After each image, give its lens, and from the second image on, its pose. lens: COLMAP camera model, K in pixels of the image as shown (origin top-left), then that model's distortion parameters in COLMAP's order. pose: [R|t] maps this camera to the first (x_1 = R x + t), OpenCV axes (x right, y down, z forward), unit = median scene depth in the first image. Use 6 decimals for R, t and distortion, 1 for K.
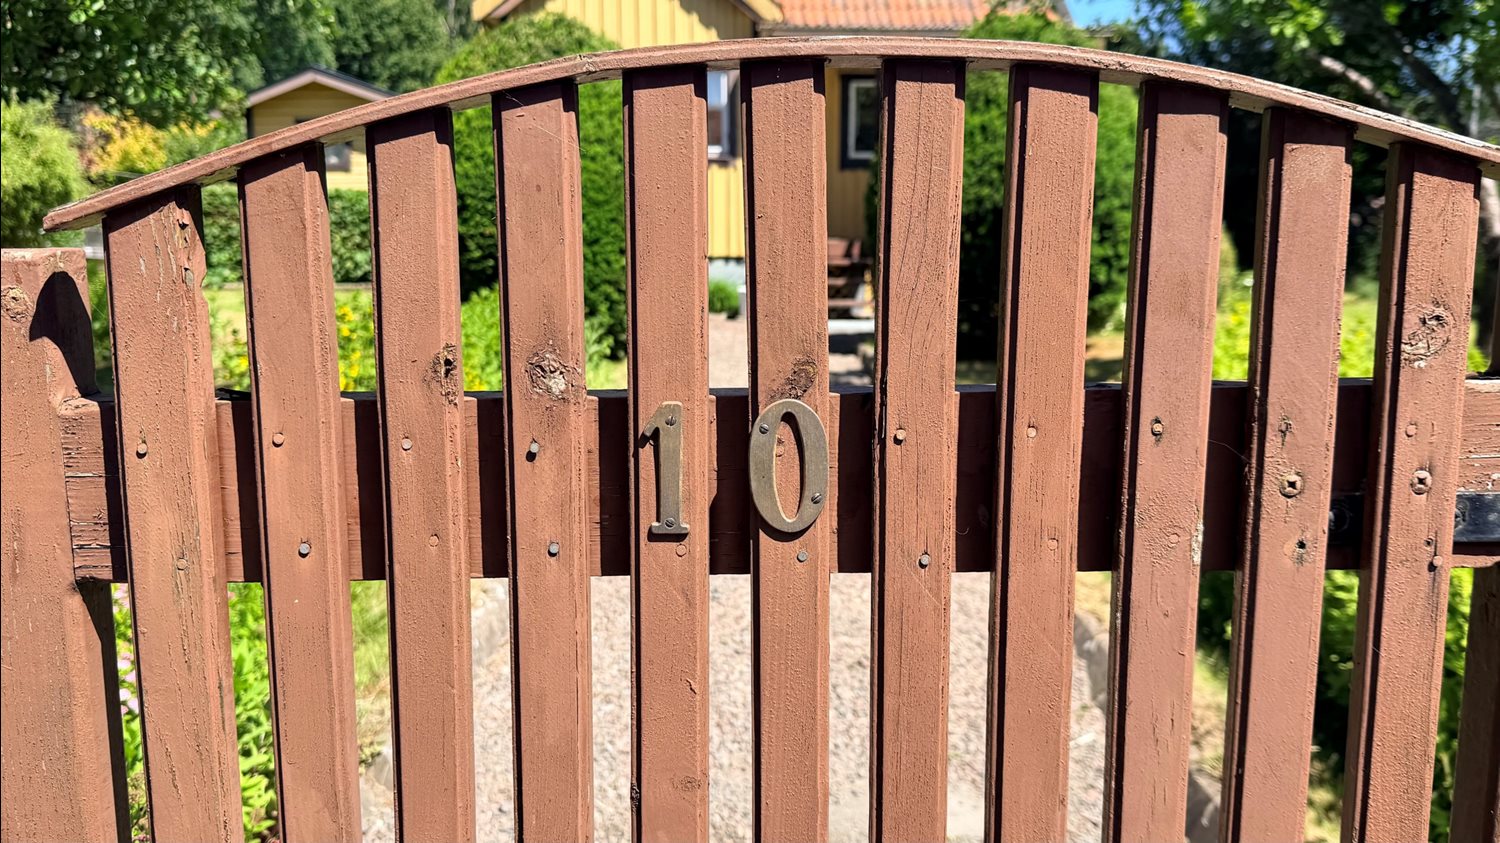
lens RADIAL K [[1219.5, 0, 748.2], [0, 1219.5, 422.2], [0, 0, 1]] dist [0.077650, -0.007933]
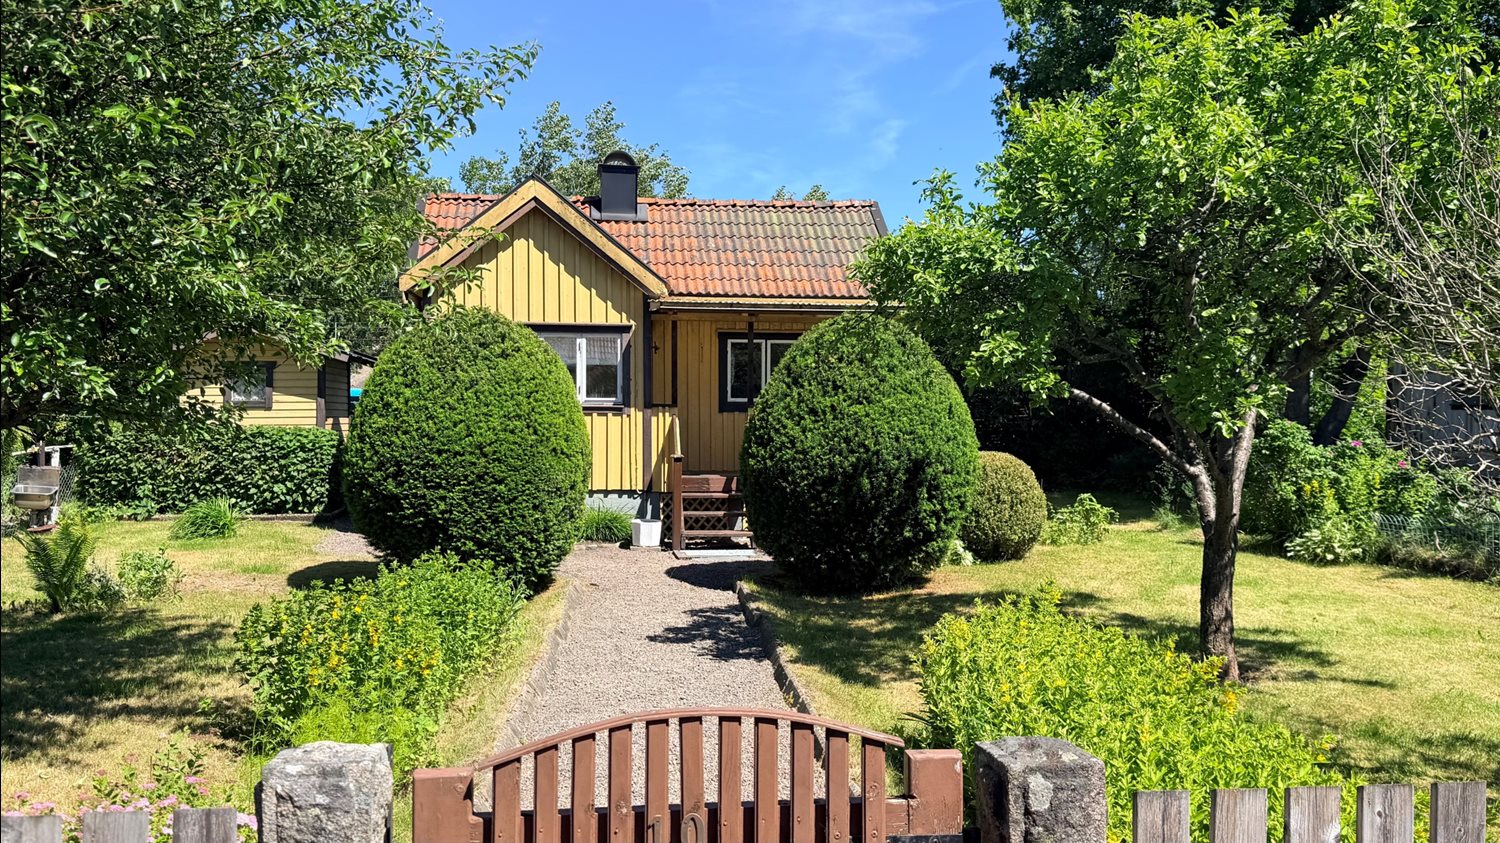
lens RADIAL K [[1219.5, 0, 749.3], [0, 1219.5, 415.2], [0, 0, 1]] dist [0.077650, -0.007933]
pose [[0.995366, 0.001334, 0.096153, -0.010938], [0.013330, 0.988336, -0.151702, -0.046078], [-0.095234, 0.152281, 0.983738, -0.198293]]
